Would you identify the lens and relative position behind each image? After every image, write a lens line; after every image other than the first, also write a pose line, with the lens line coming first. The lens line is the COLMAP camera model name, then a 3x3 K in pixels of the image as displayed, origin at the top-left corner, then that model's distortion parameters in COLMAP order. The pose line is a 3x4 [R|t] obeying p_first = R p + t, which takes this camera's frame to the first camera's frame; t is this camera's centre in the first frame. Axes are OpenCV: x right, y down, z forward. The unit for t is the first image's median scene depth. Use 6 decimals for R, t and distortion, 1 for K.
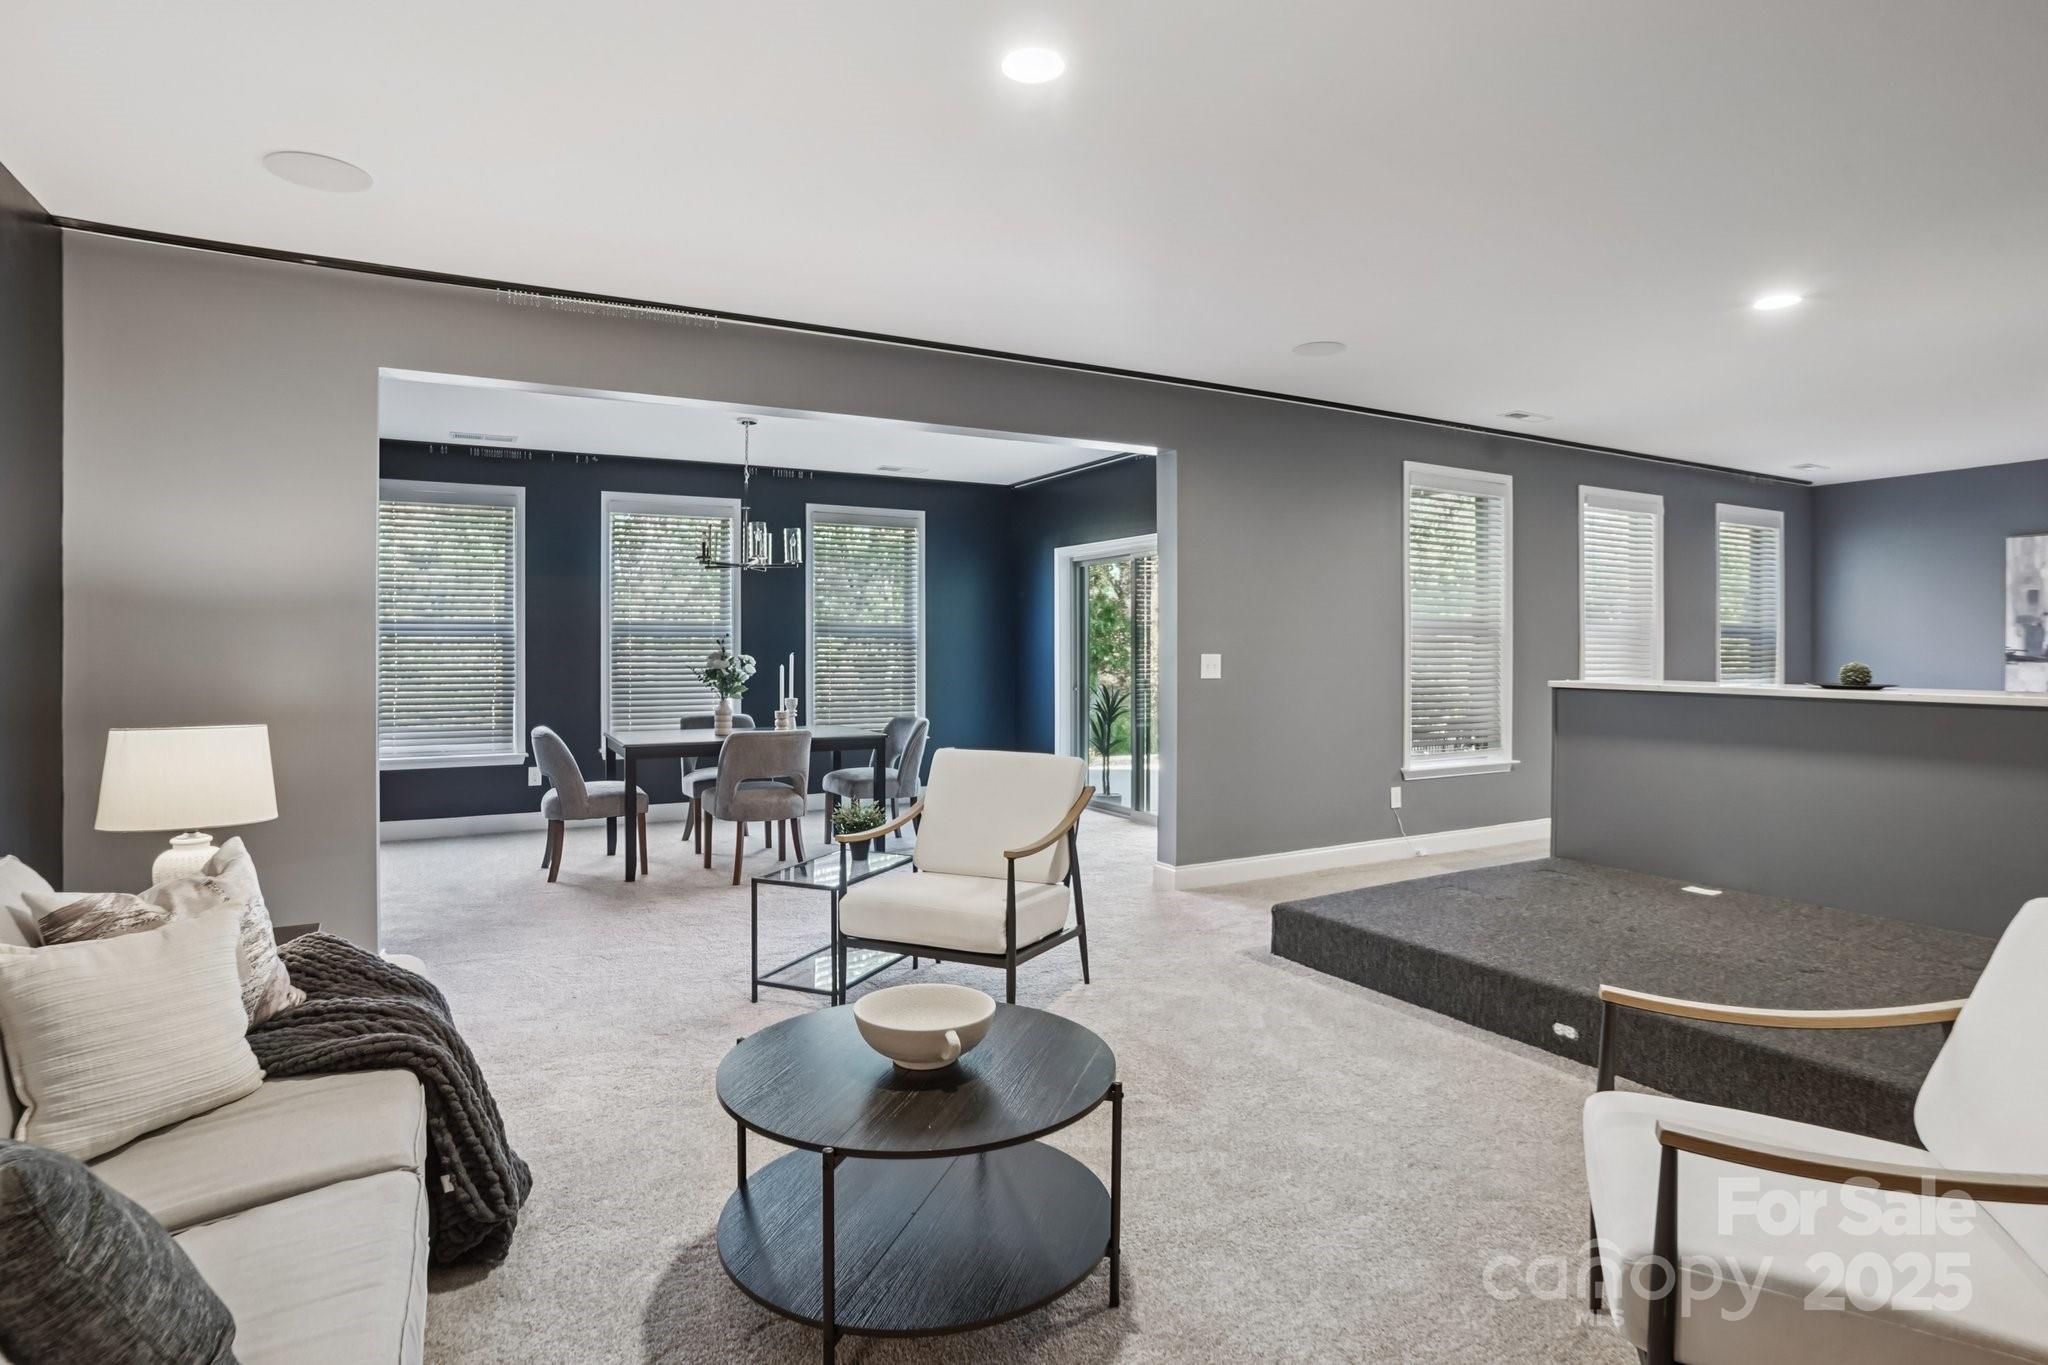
lens RADIAL K [[1094.7, 0, 1019.4], [0, 1094.7, 671.3], [0, 0, 1]] dist [-0.001479, -0.000862]
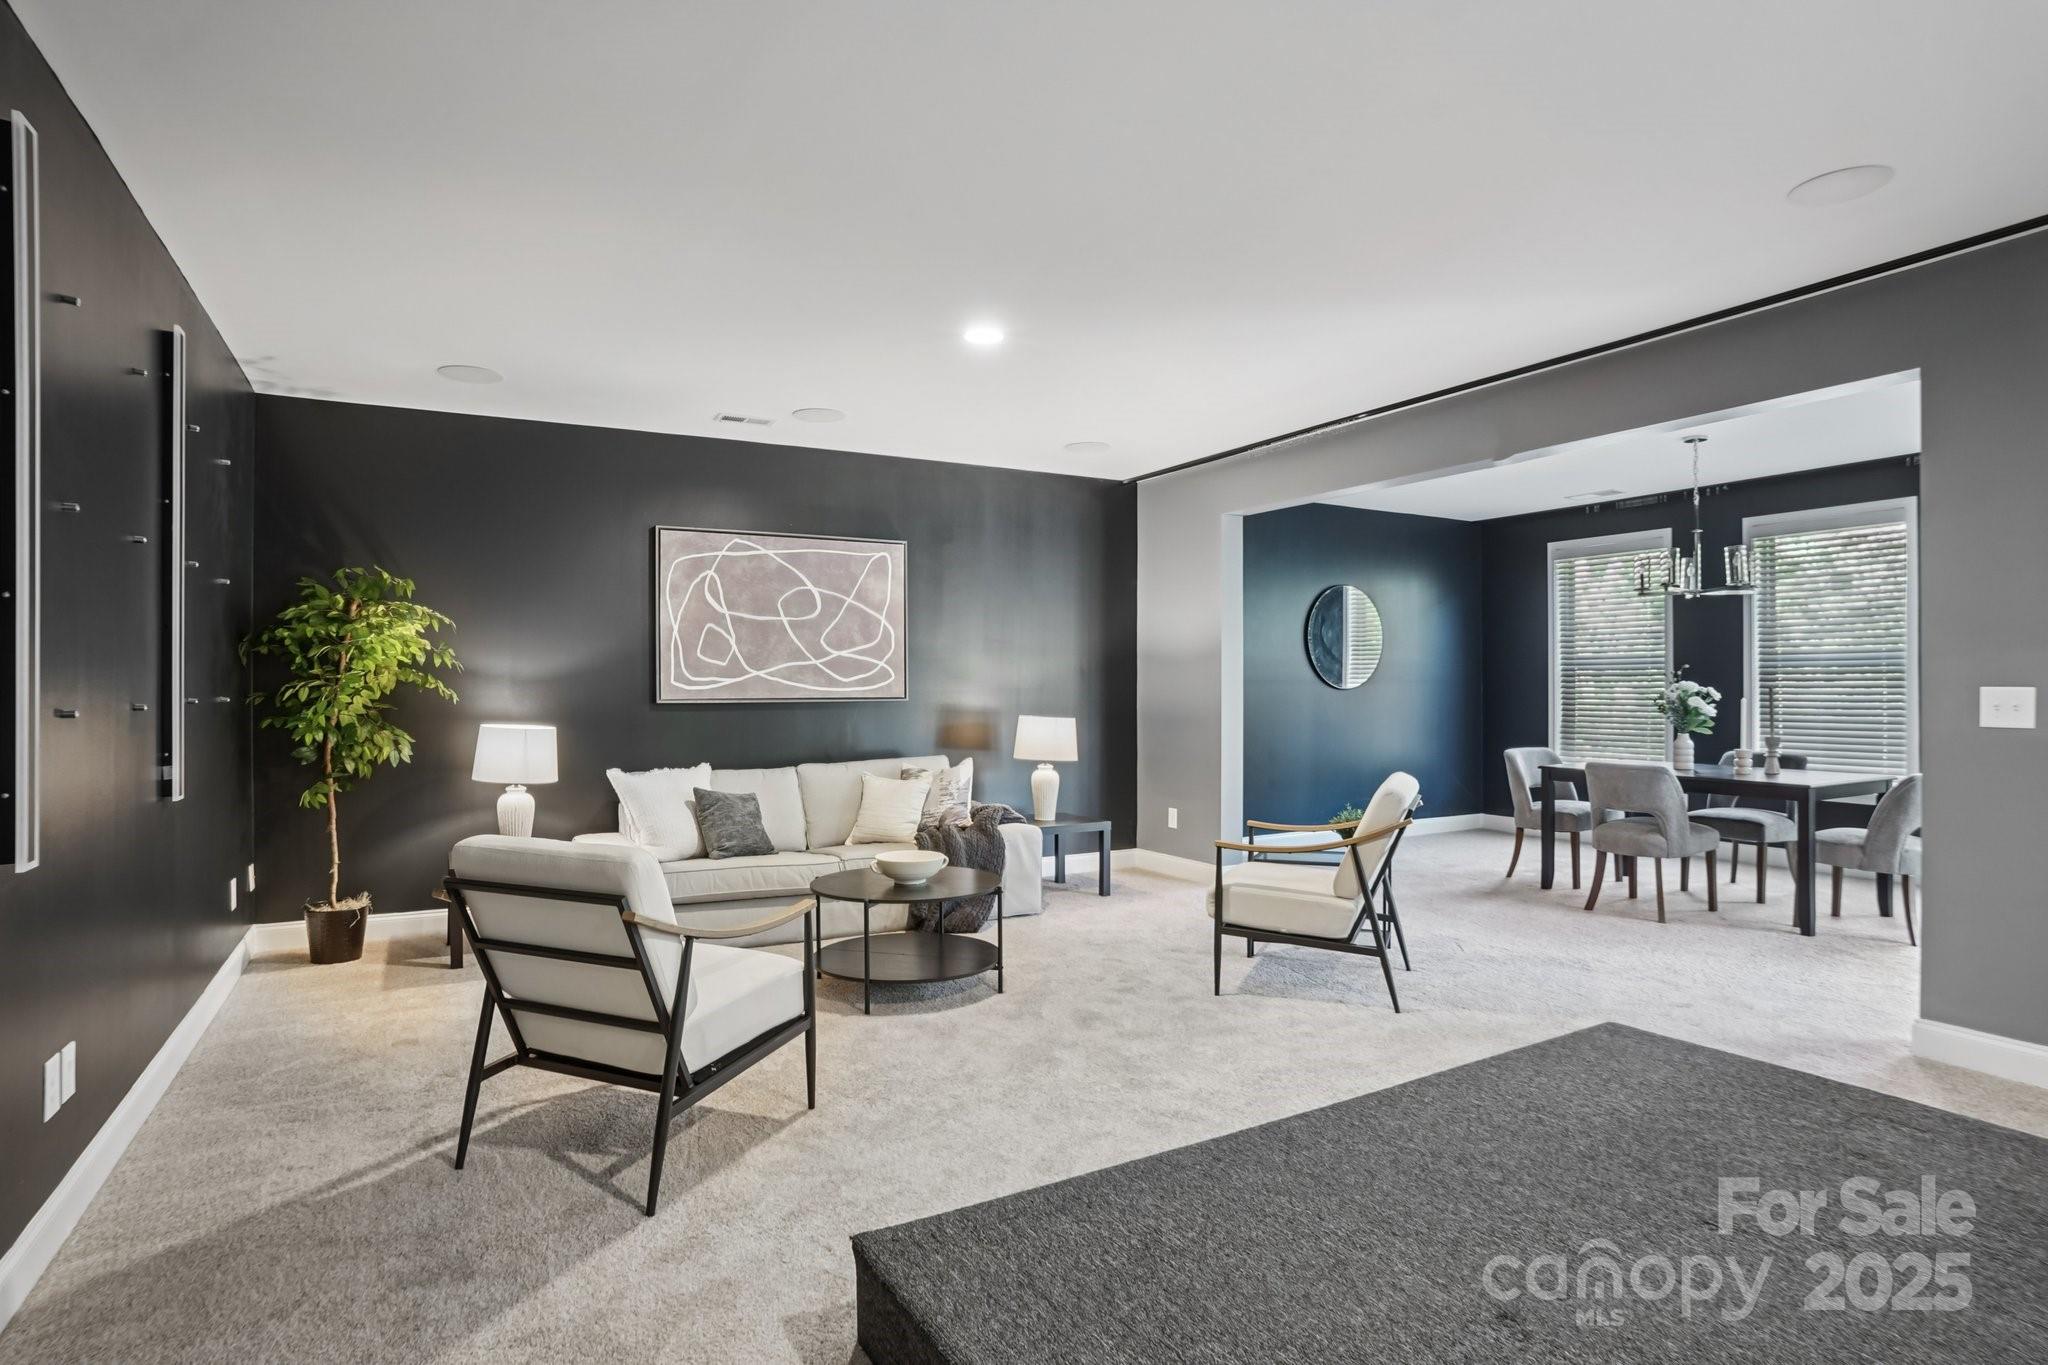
lens RADIAL K [[1094.7, 0, 1044.2], [0, 1094.7, 693.6], [0, 0, 1]] dist [-0.001479, -0.000862]
pose [[0.103371, 0.009181, -0.994600, 0.658492], [-0.015699, 0.999848, 0.007597, -0.007506], [0.994519, 0.014829, 0.103499, 0.351986]]
